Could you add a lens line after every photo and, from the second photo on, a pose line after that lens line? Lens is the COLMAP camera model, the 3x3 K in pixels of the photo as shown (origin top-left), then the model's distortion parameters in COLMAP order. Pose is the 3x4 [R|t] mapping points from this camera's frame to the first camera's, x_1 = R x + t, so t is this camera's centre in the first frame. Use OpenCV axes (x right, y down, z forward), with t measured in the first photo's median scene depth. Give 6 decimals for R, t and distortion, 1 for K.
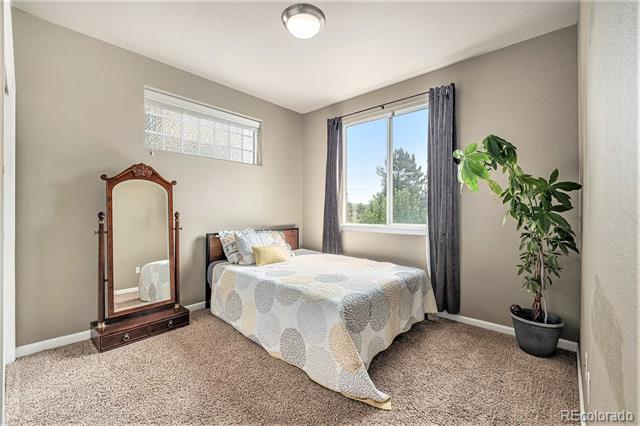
lens RADIAL K [[273.7, 0, 321.5], [0, 273.7, 212.1], [0, 0, 1]] dist [-0.002319, -0.000397]
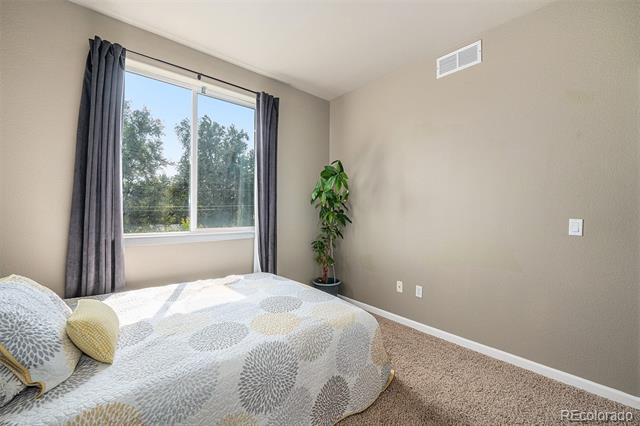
lens RADIAL K [[273.7, 0, 321.5], [0, 273.7, 212.1], [0, 0, 1]] dist [-0.002319, -0.000397]
pose [[0.106102, -0.006651, 0.994333, -0.575182], [-0.004068, 0.999966, 0.007123, -0.014451], [-0.994347, -0.004801, 0.106072, 0.663059]]
